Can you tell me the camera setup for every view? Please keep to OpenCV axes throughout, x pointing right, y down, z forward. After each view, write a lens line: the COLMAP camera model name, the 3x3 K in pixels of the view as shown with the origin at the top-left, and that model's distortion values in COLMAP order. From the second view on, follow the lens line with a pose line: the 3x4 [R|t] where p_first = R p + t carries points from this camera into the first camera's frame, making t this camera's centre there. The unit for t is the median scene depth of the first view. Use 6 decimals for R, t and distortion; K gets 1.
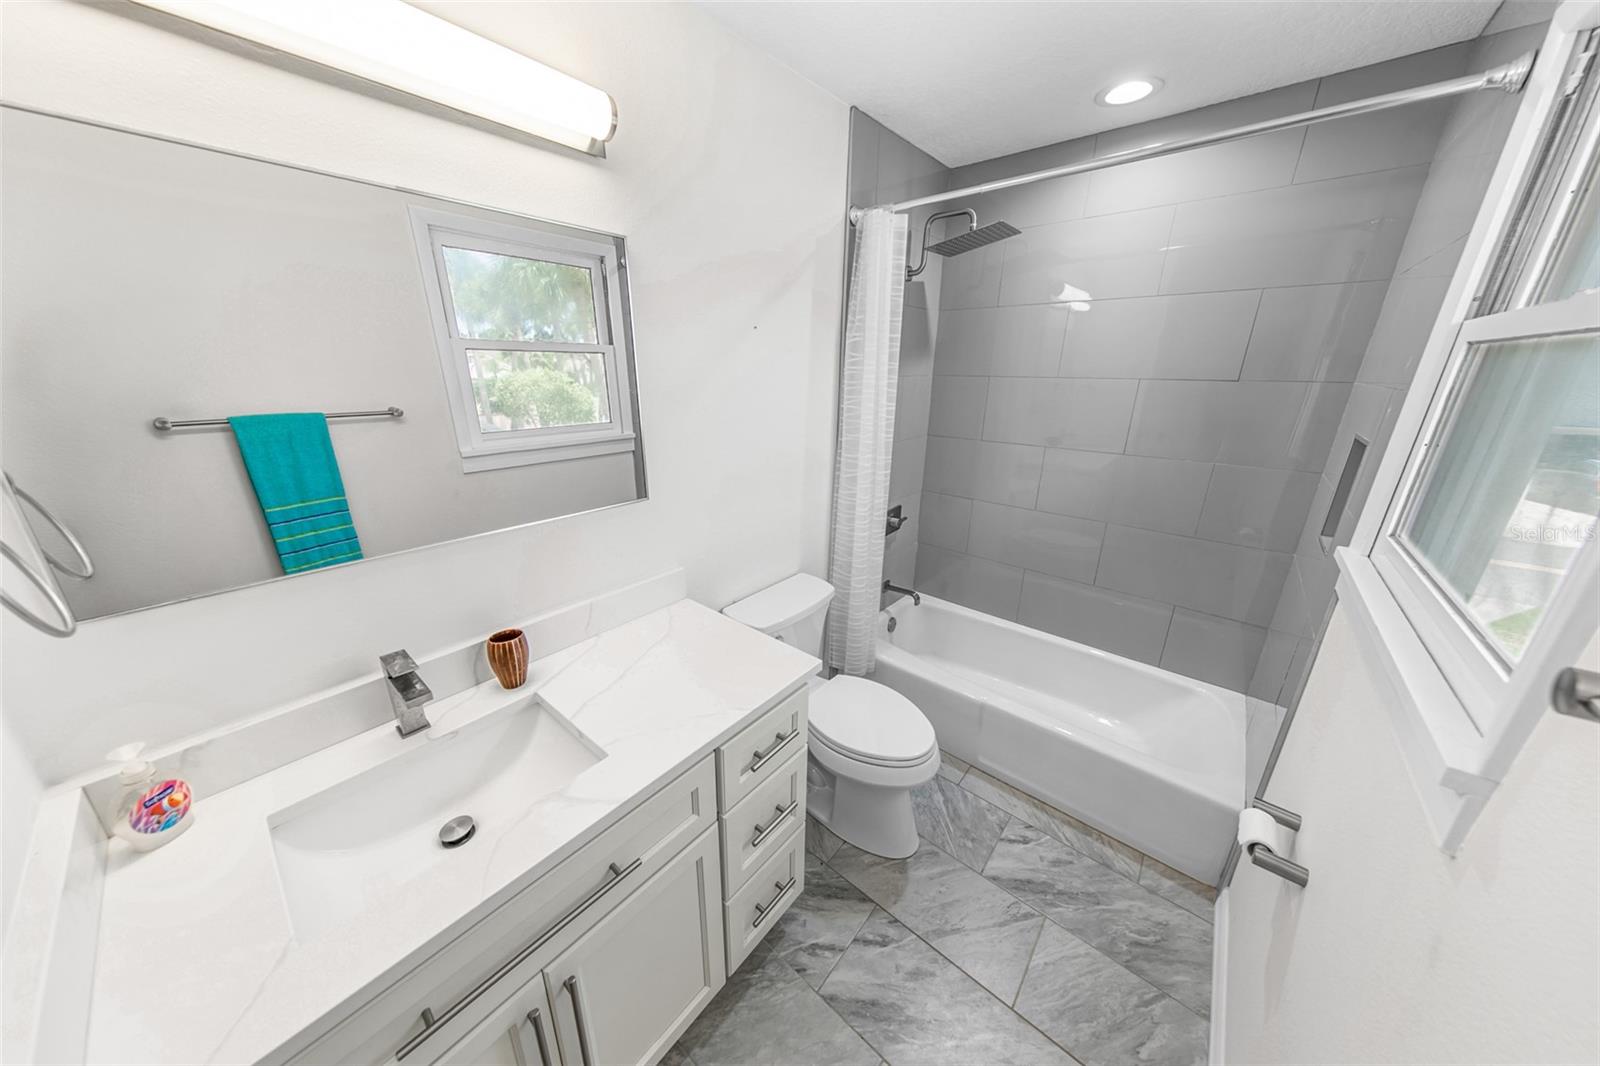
lens RADIAL K [[500.1, 0, 793.8], [0, 500.1, 532.0], [0, 0, 1]] dist [0.000422, 0.000078]
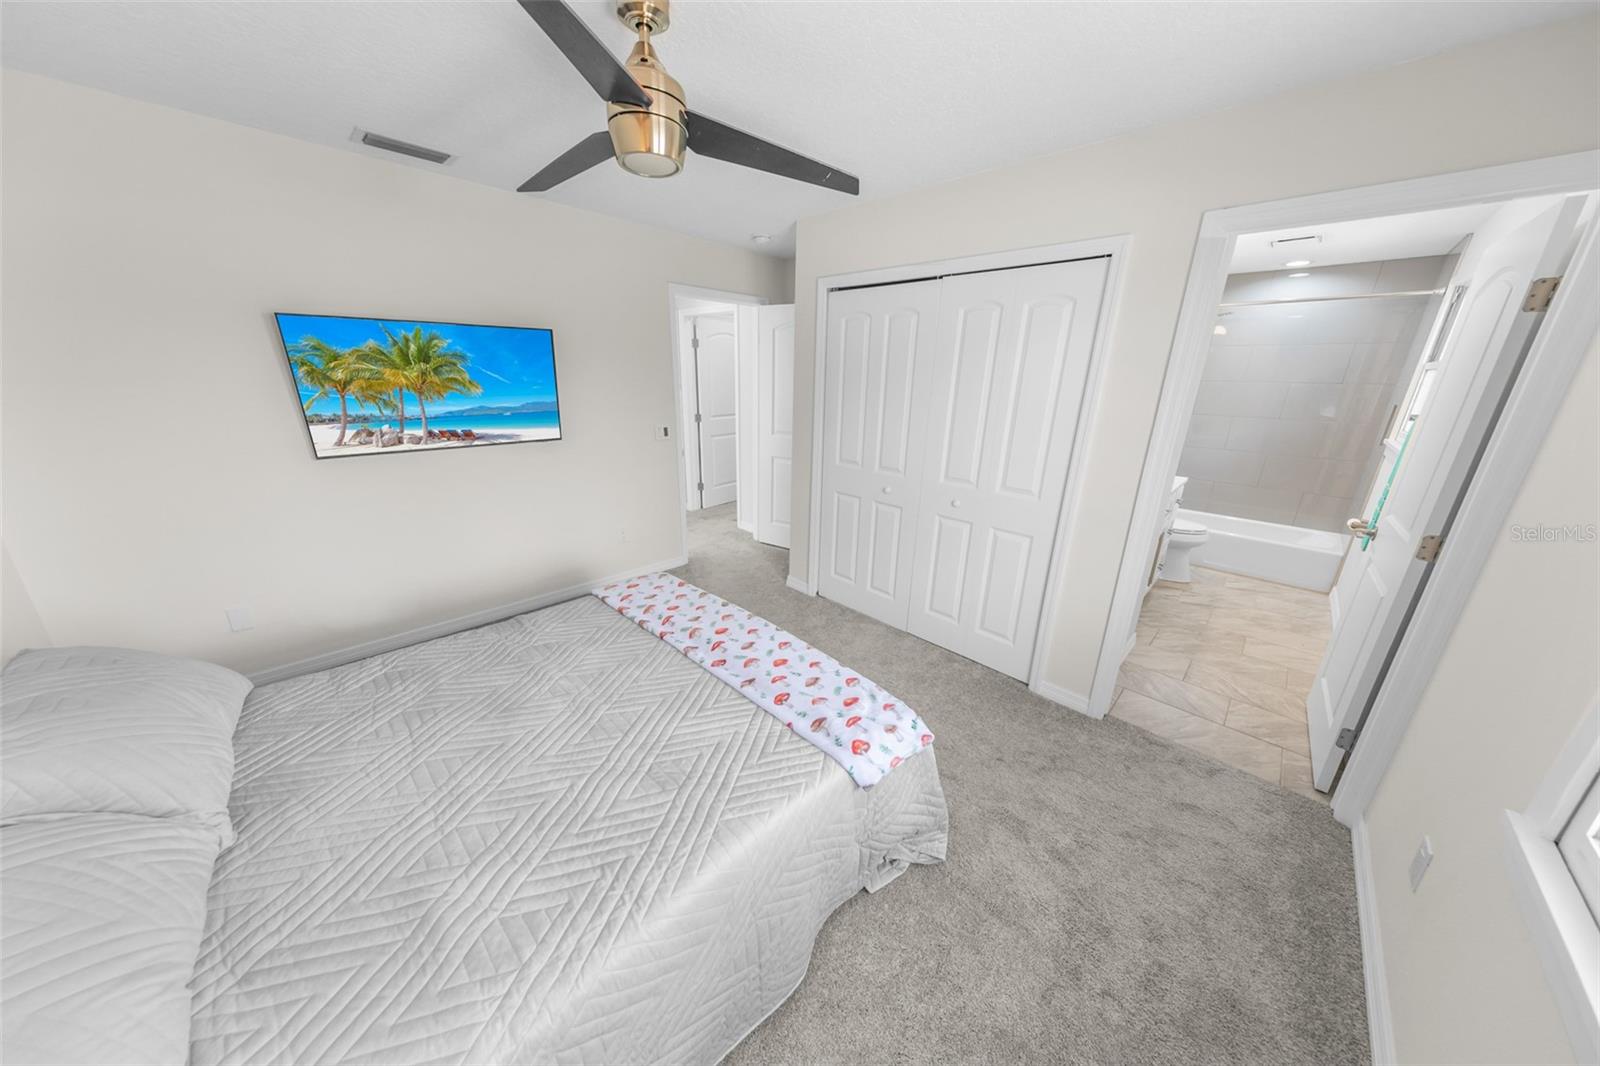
lens RADIAL K [[500.1, 0, 793.8], [0, 500.1, 532.0], [0, 0, 1]] dist [0.000422, 0.000078]
pose [[0.997364, 0.037371, -0.062194, -1.657741], [-0.038122, 0.999213, -0.010937, 0.571143], [0.061736, 0.013279, 0.998004, -1.637177]]
